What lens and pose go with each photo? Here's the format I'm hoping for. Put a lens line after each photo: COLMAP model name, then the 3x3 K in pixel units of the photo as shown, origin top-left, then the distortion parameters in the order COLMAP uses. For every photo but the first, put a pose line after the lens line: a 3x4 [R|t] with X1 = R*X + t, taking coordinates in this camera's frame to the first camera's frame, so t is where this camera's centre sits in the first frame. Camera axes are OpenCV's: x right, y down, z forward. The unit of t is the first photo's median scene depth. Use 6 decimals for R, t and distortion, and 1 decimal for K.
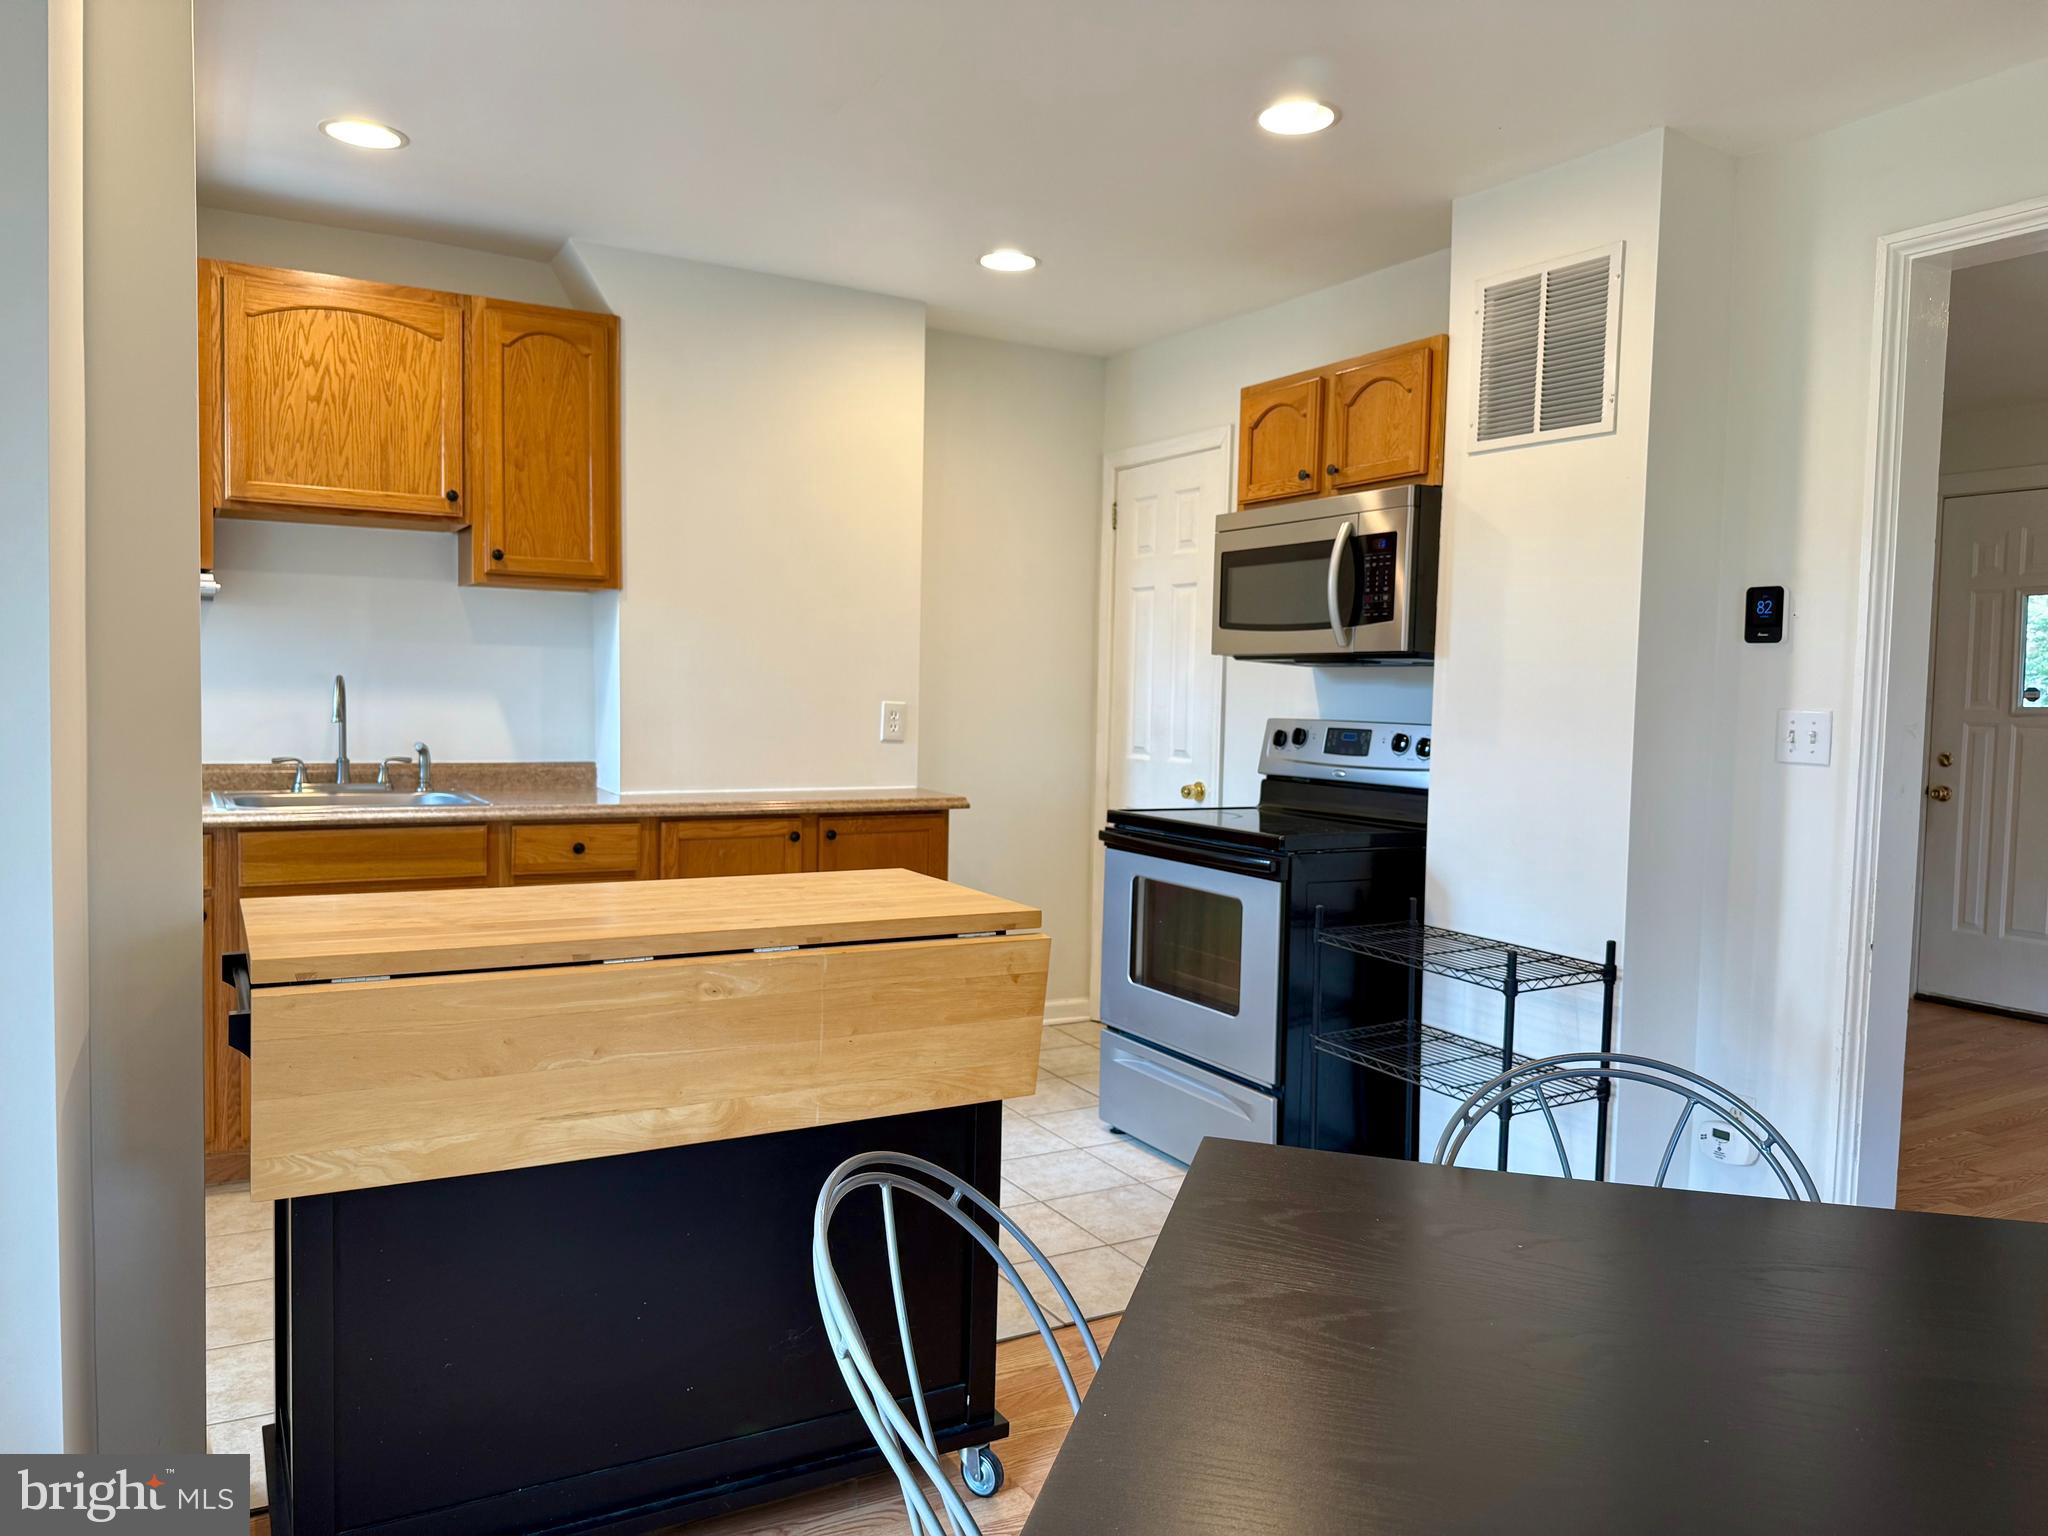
lens RADIAL K [[1460.9, 0, 1064.8], [0, 1460.9, 792.3], [0, 0, 1]] dist [0.067214, -0.076555]
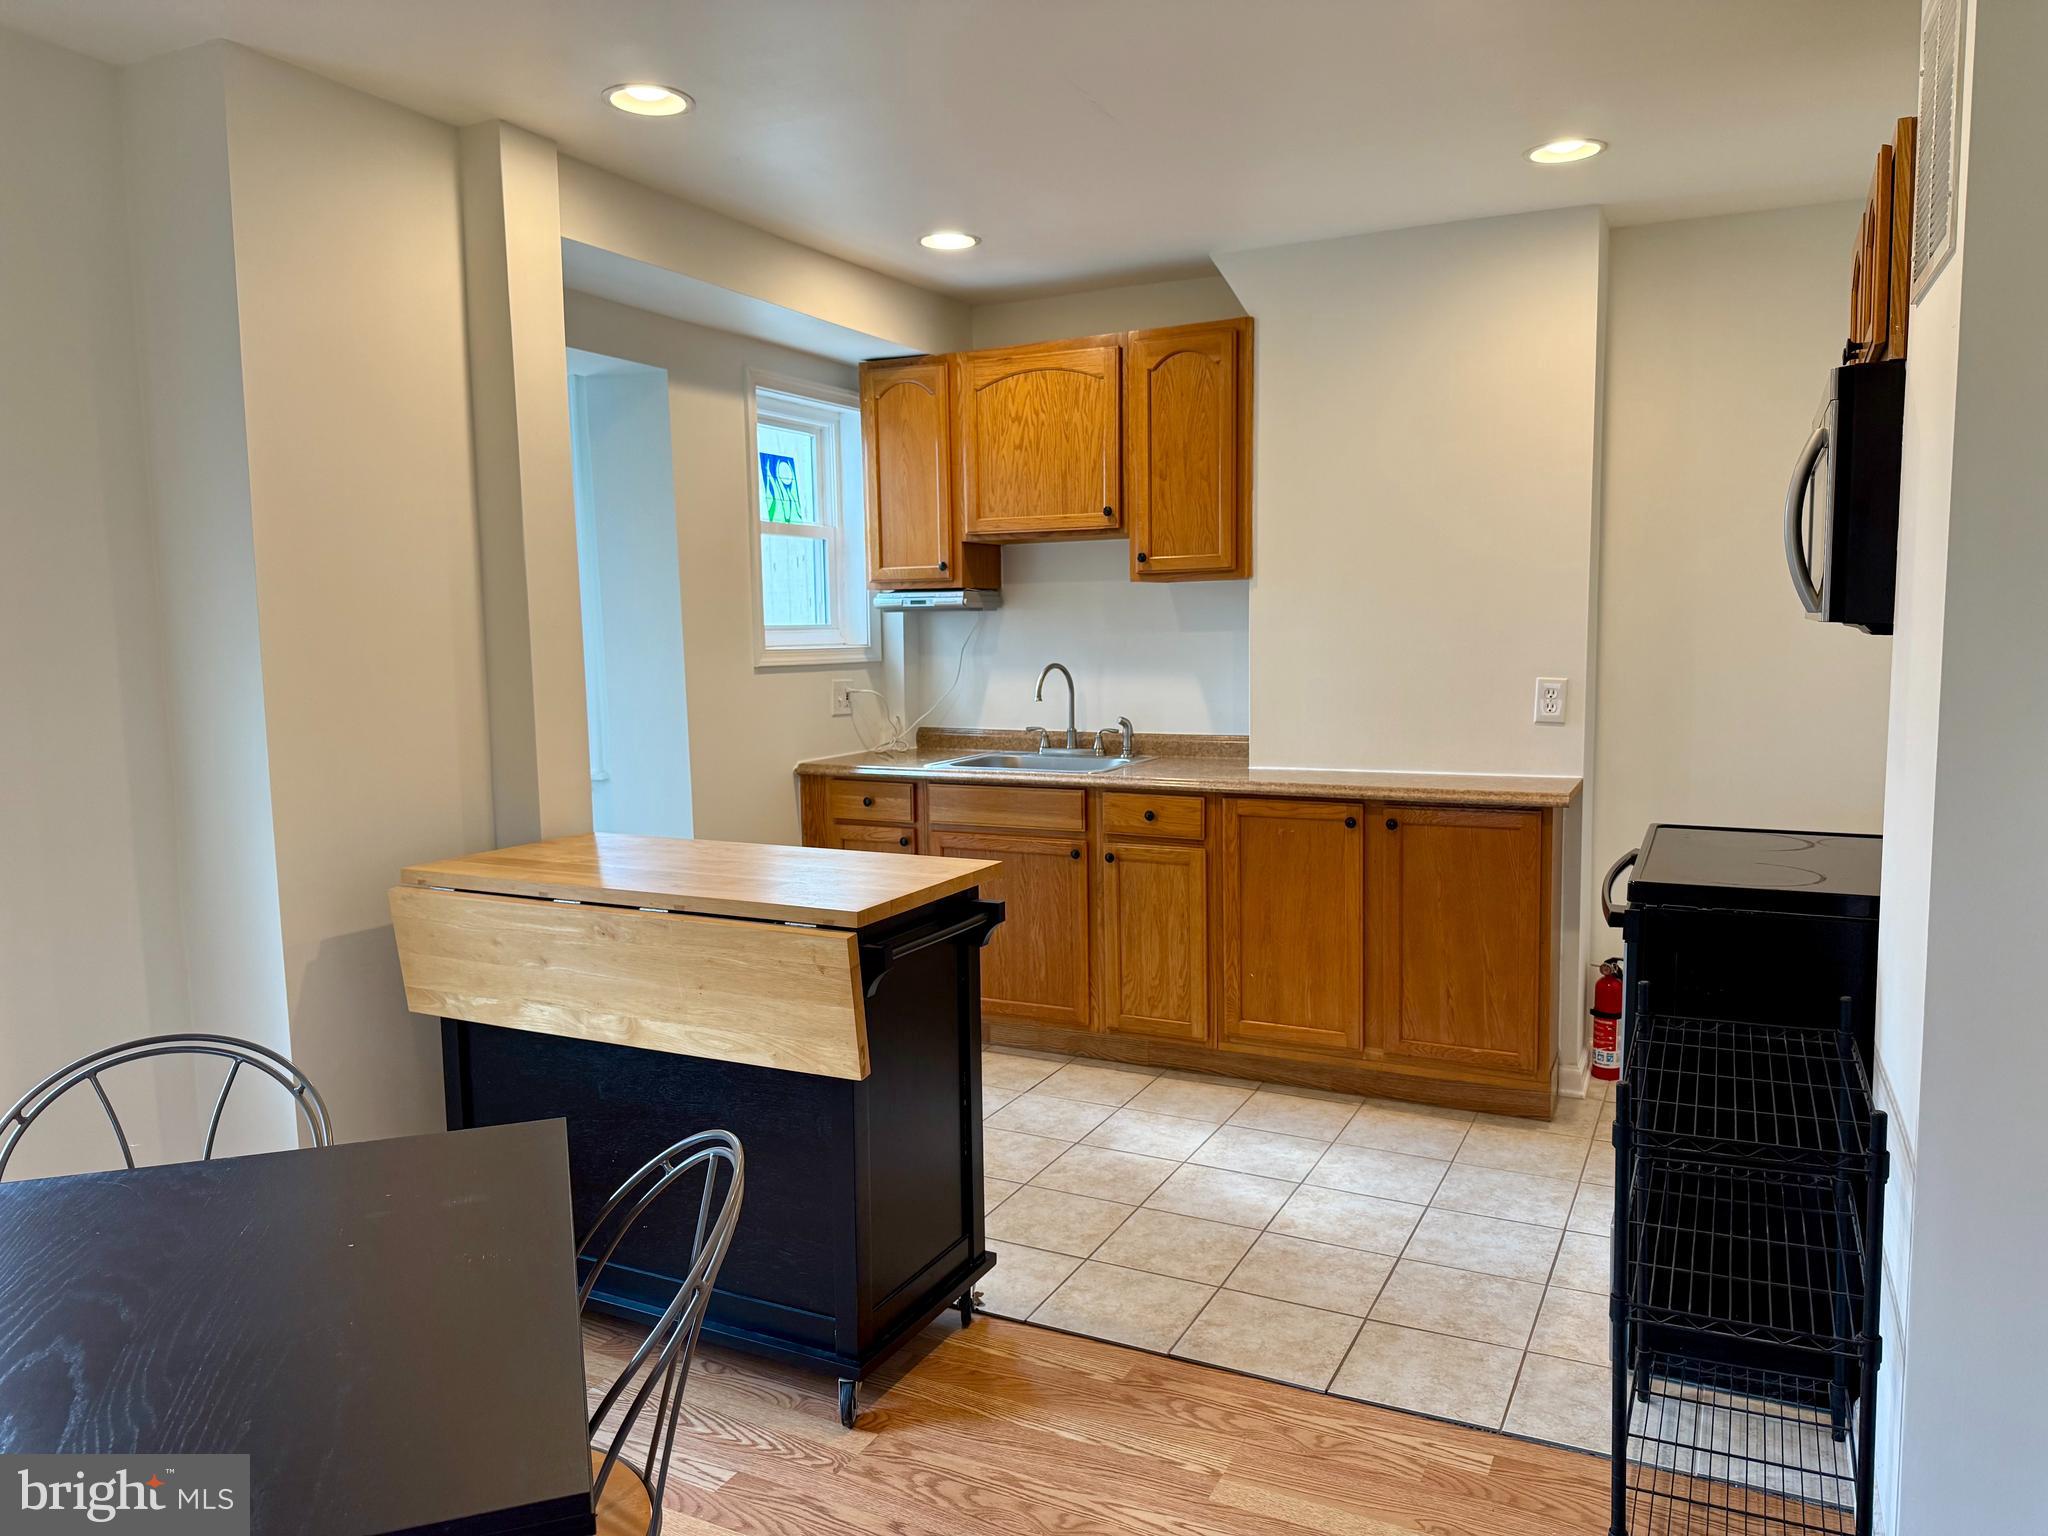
lens RADIAL K [[1460.9, 0, 1024.2], [0, 1460.9, 801.6], [0, 0, 1]] dist [0.067214, -0.076555]
pose [[0.530166, 0.076455, -0.844440, 0.544282], [-0.034770, 0.997049, 0.068442, -0.044573], [0.847181, -0.006924, 0.531259, 0.308466]]
